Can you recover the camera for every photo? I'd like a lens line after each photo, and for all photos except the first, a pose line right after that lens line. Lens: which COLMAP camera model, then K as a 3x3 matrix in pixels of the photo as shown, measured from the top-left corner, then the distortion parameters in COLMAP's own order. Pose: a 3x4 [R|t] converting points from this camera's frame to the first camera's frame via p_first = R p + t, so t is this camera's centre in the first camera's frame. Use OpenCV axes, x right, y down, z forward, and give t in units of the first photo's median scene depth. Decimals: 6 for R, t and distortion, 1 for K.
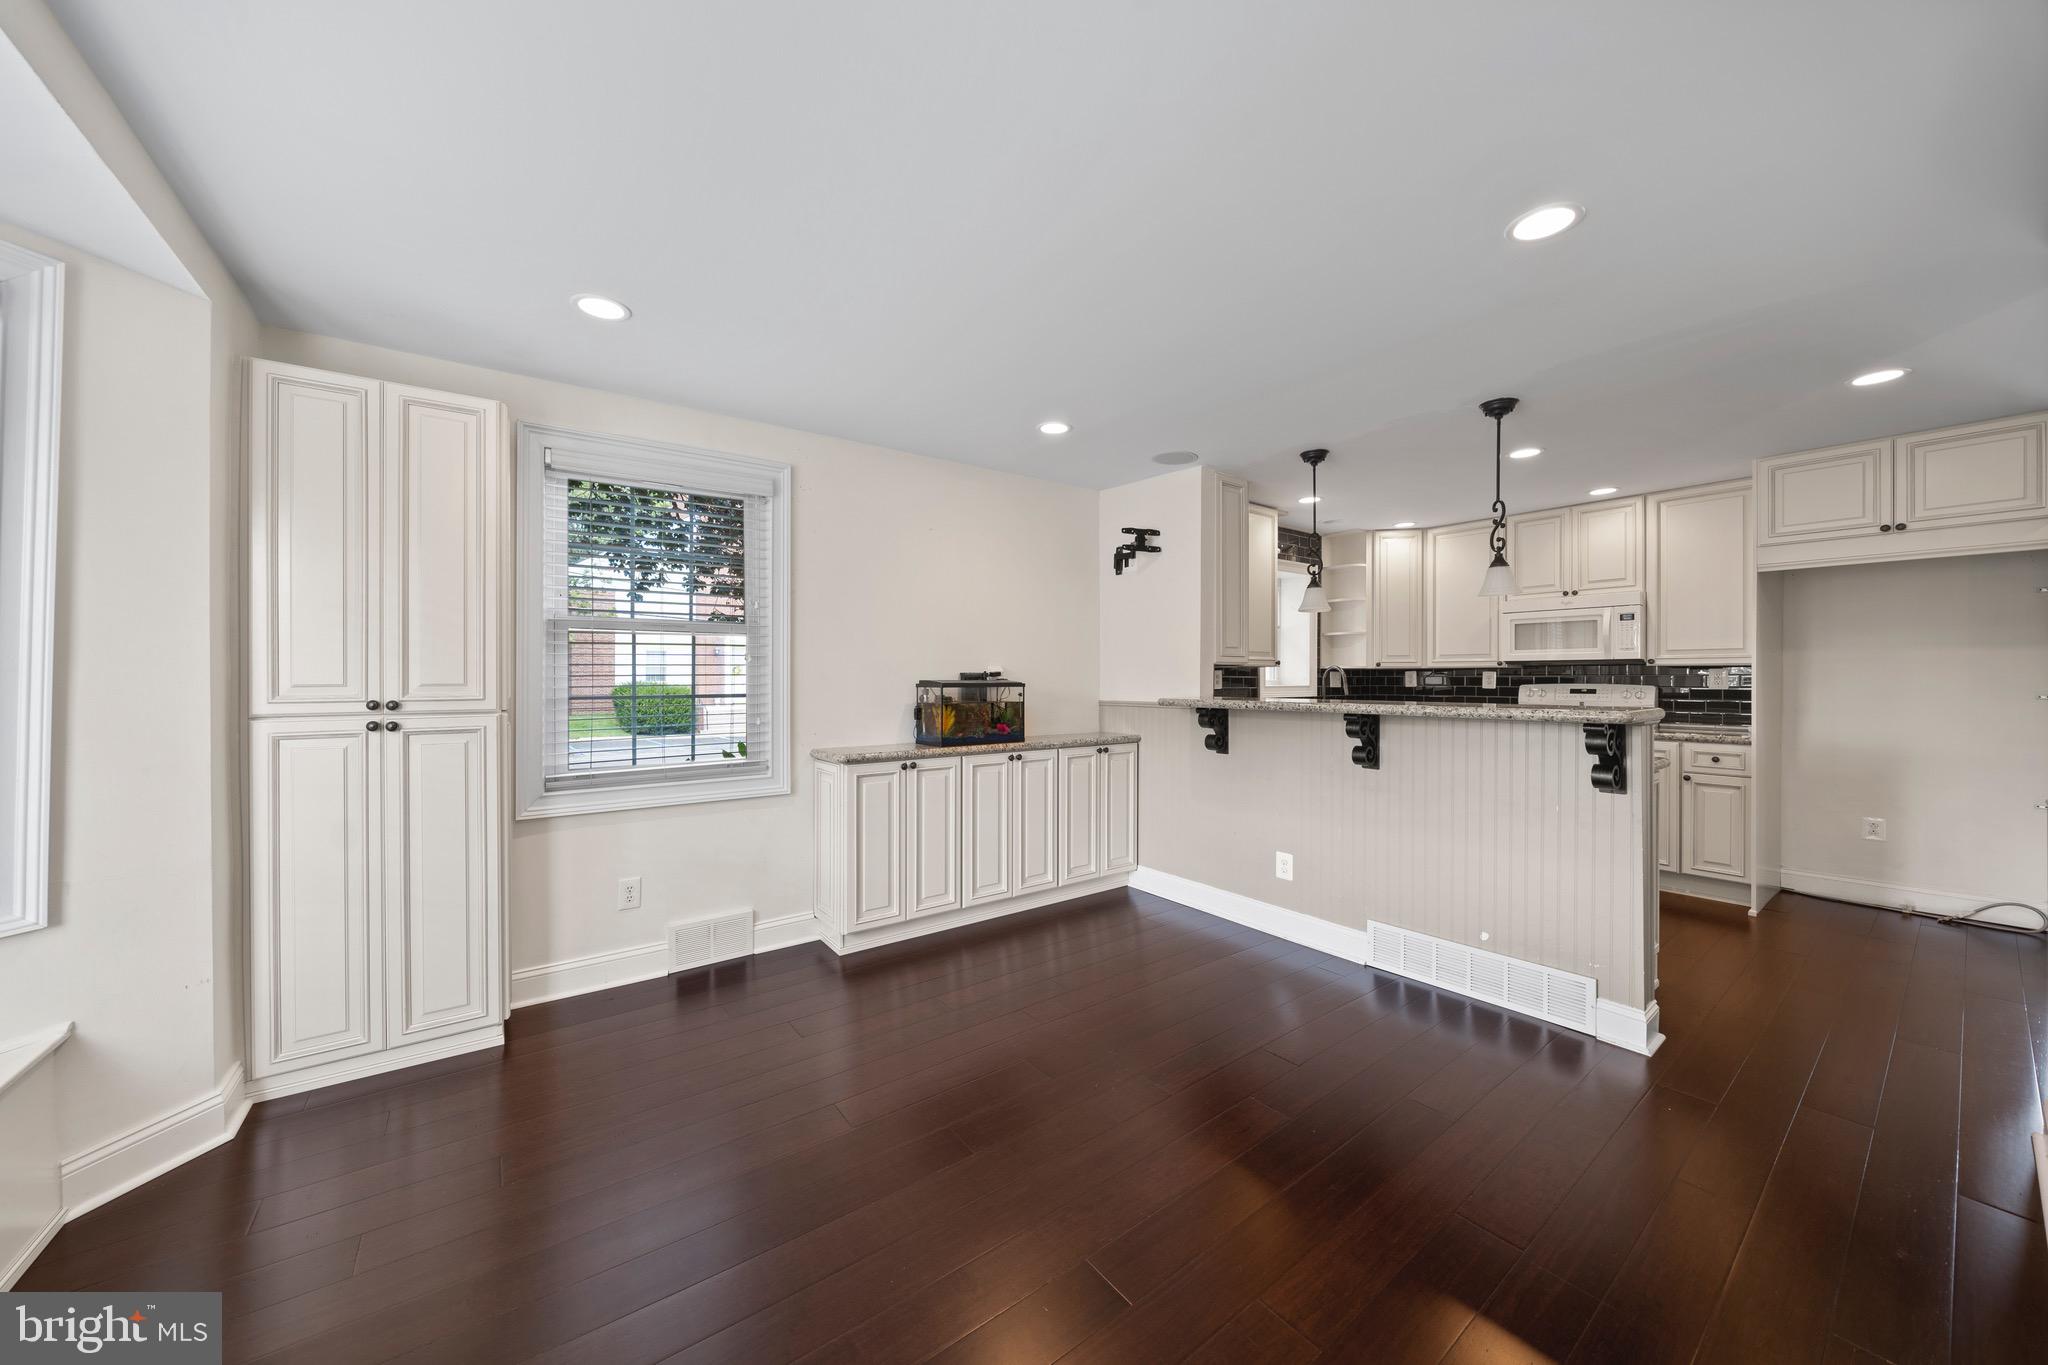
lens RADIAL K [[715.3, 0, 1022.9], [0, 715.3, 679.9], [0, 0, 1]] dist [-0.005939, -0.000109]
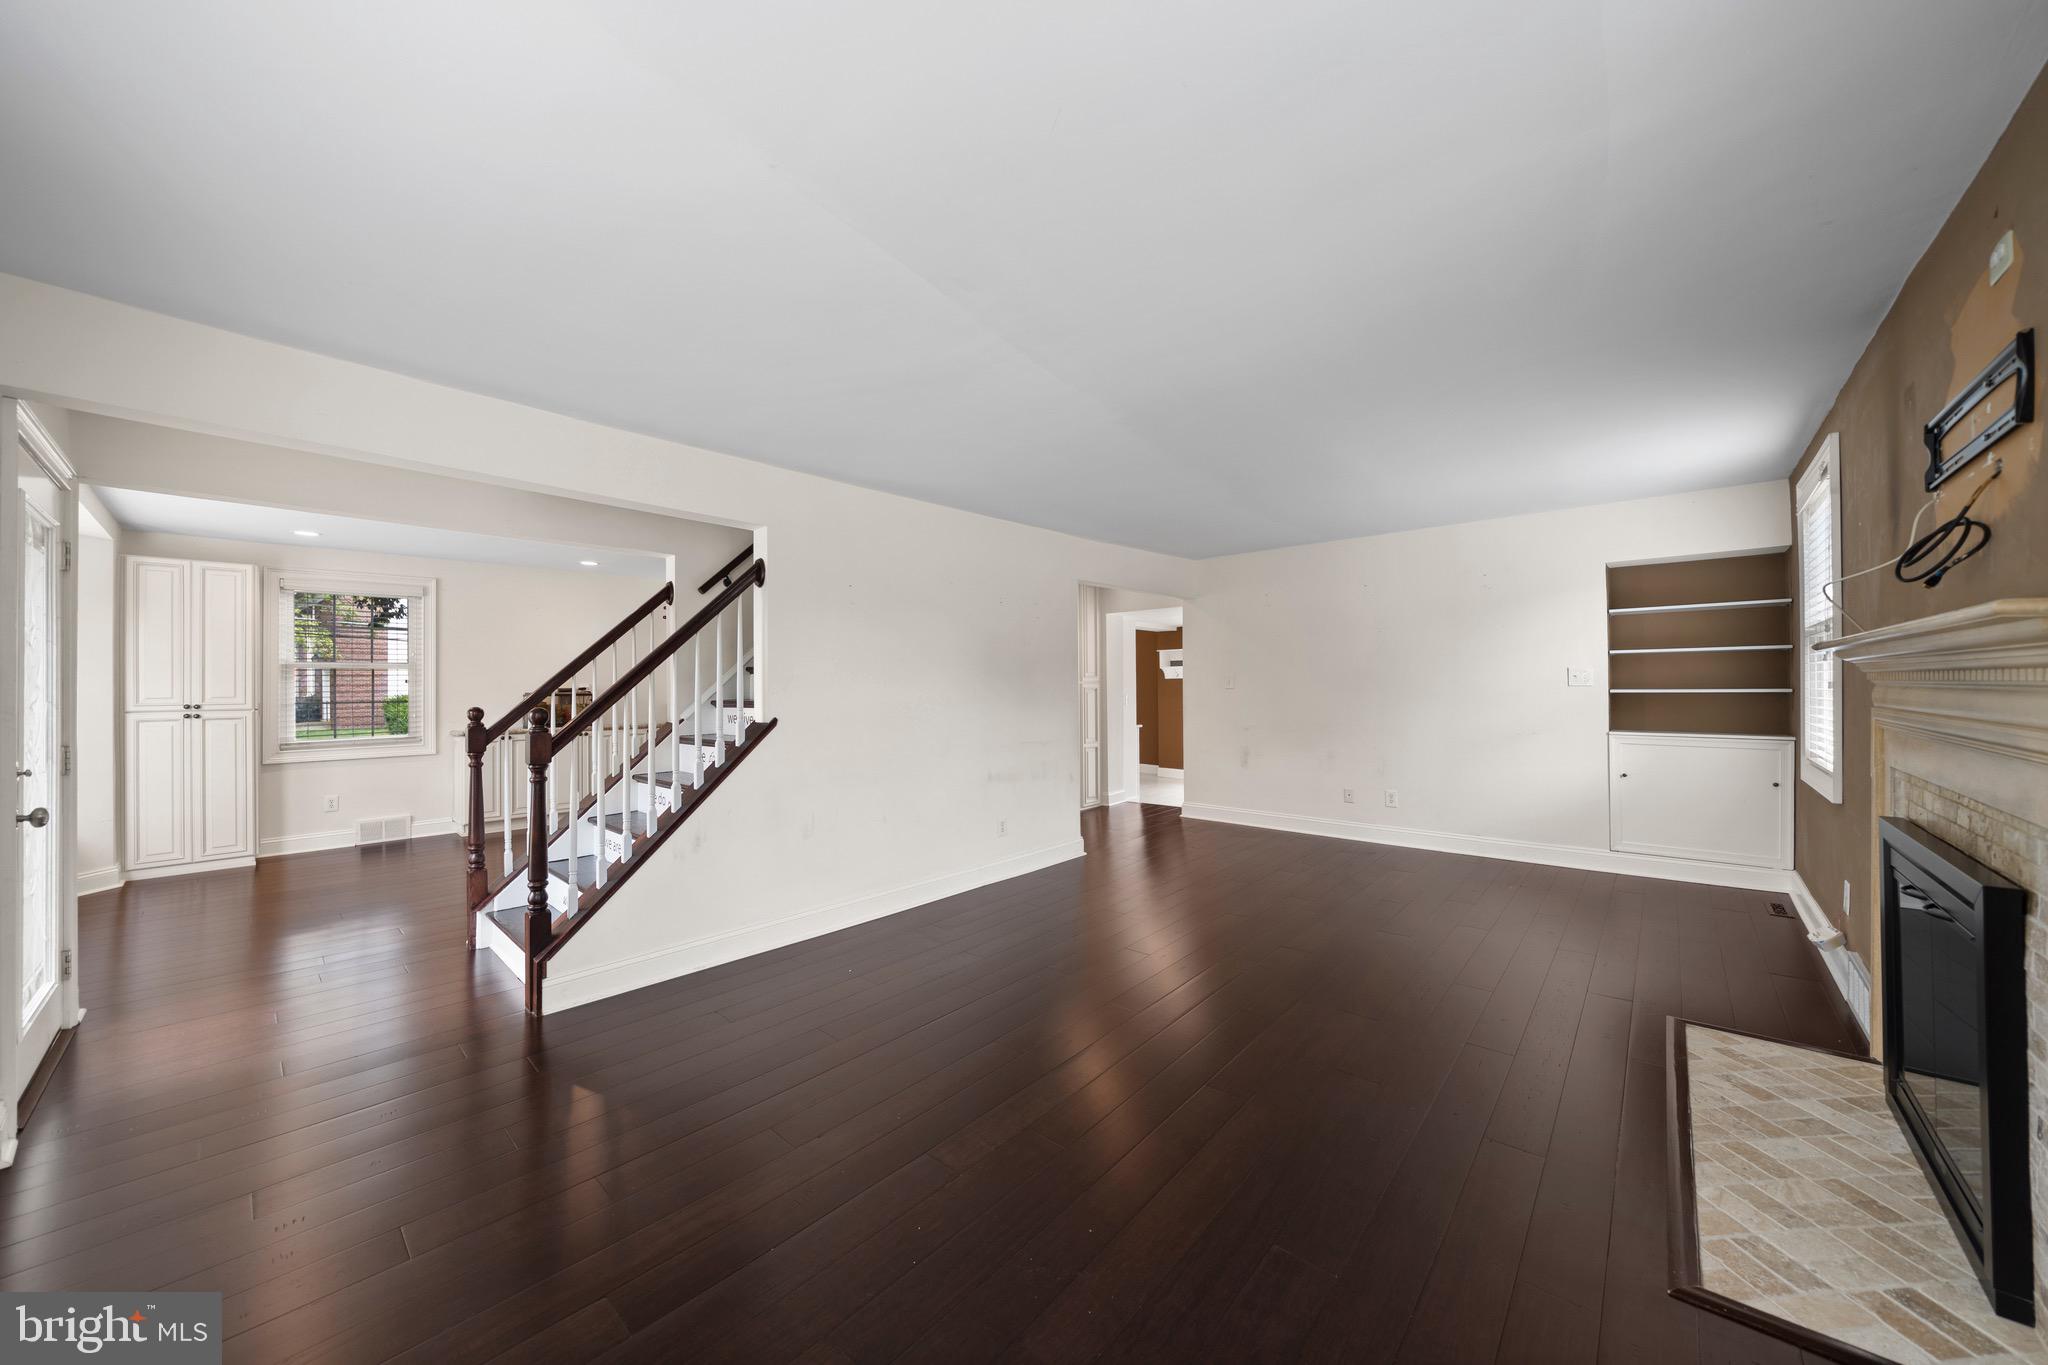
lens RADIAL K [[715.3, 0, 1024.7], [0, 715.3, 682.3], [0, 0, 1]] dist [-0.005939, -0.000109]
pose [[0.980271, -0.003724, 0.197625, 0.981588], [0.005013, 0.999969, -0.006026, -0.011531], [-0.197596, 0.006898, 0.980259, -1.363287]]
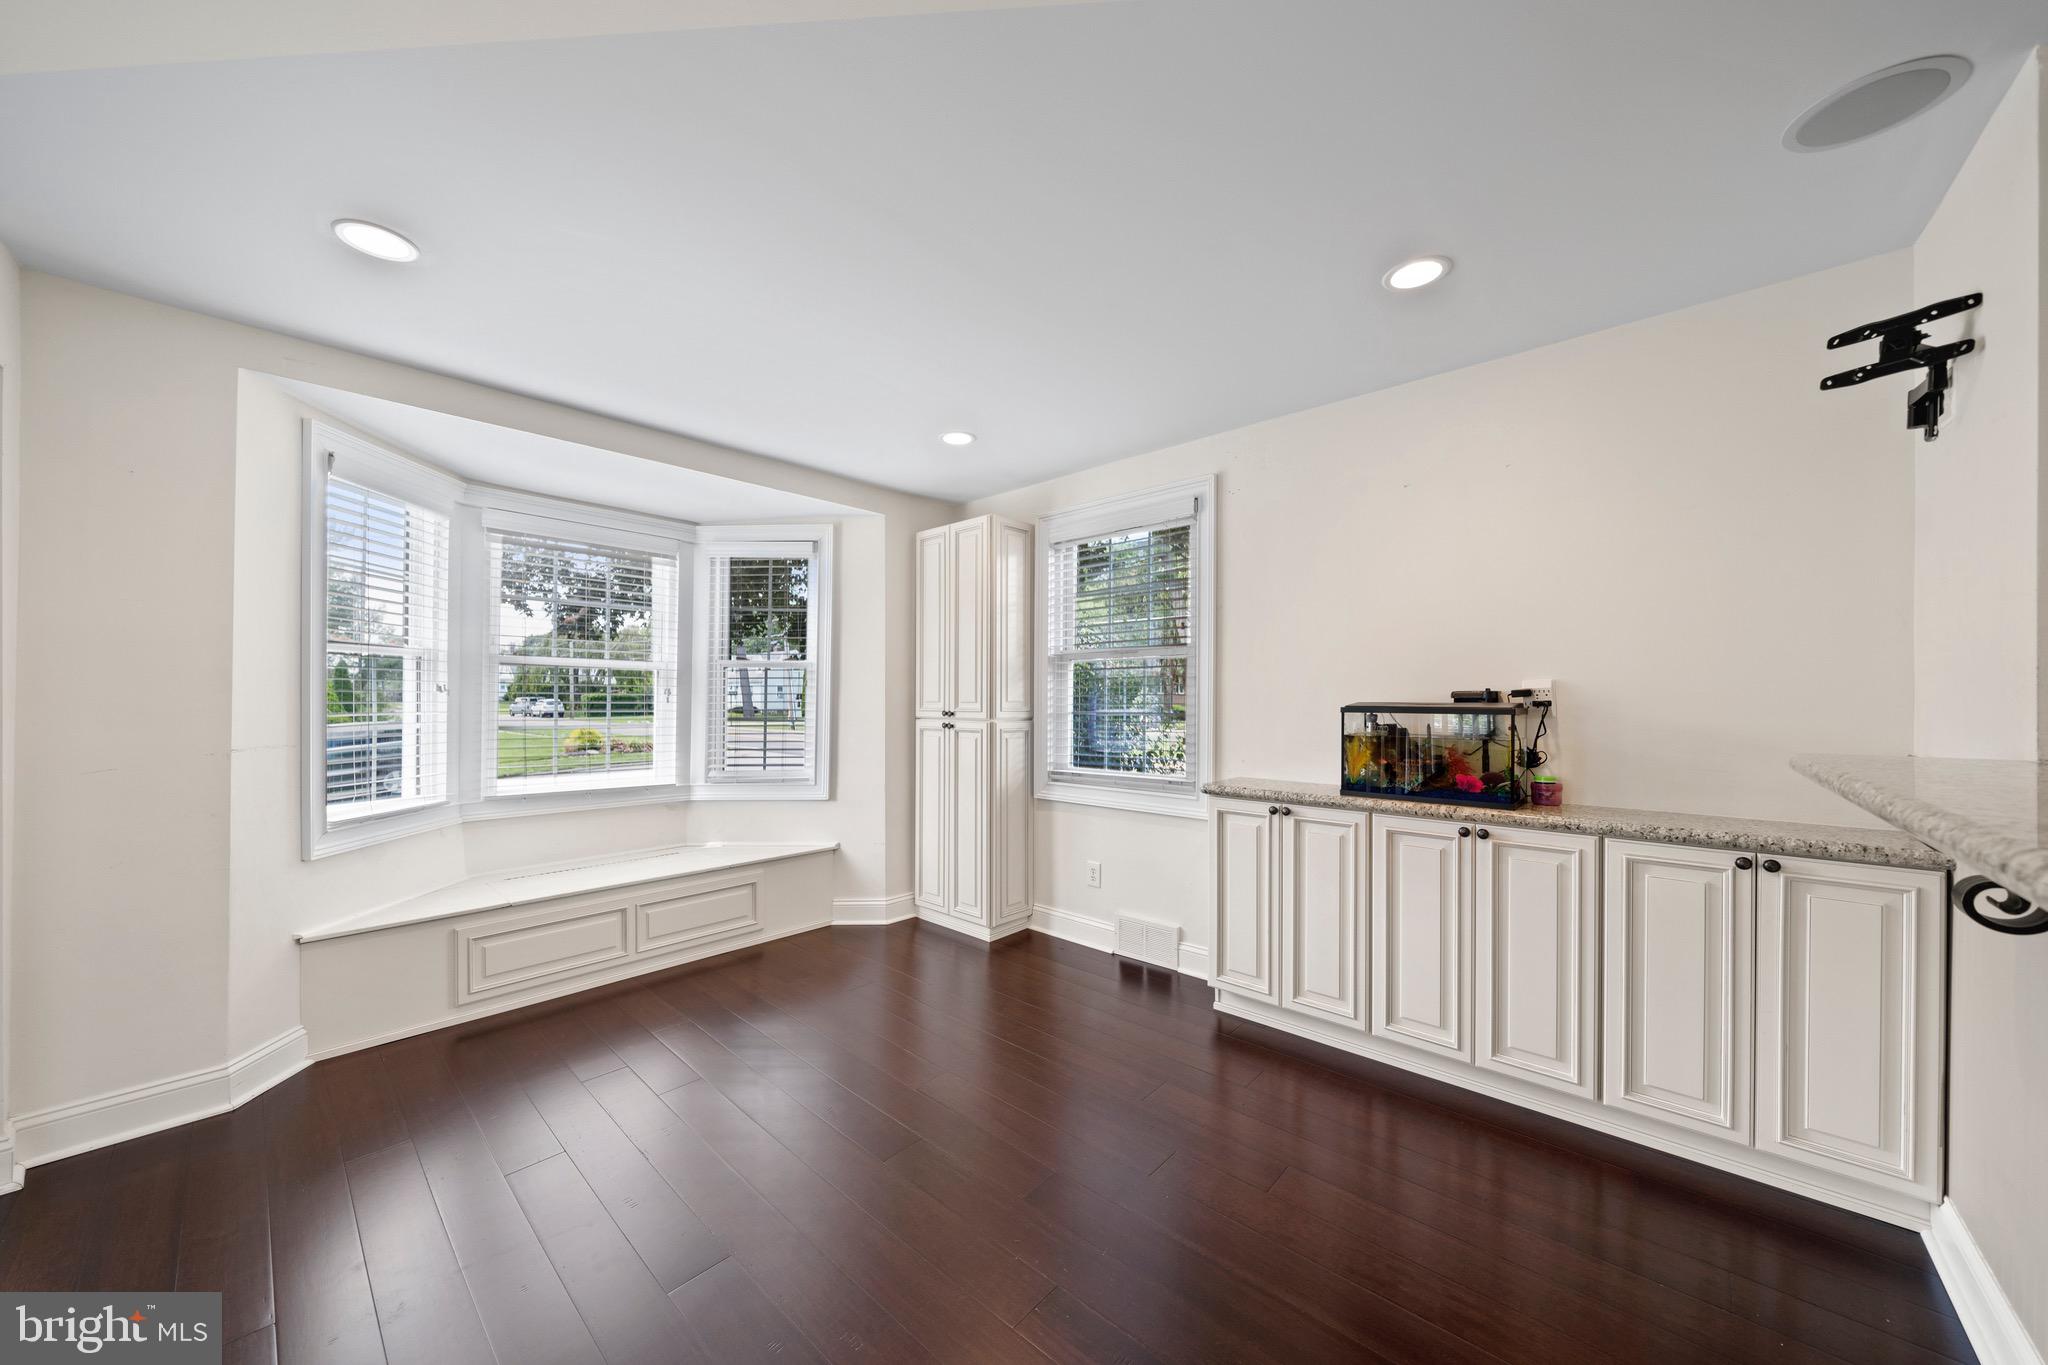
lens RADIAL K [[715.3, 0, 1013.5], [0, 715.3, 696.6], [0, 0, 1]] dist [-0.005939, -0.000109]
pose [[0.184215, 0.000586, -0.982886, 0.663223], [-0.004888, 0.999988, -0.000320, -0.004048], [0.982874, 0.004863, 0.184216, 0.675157]]
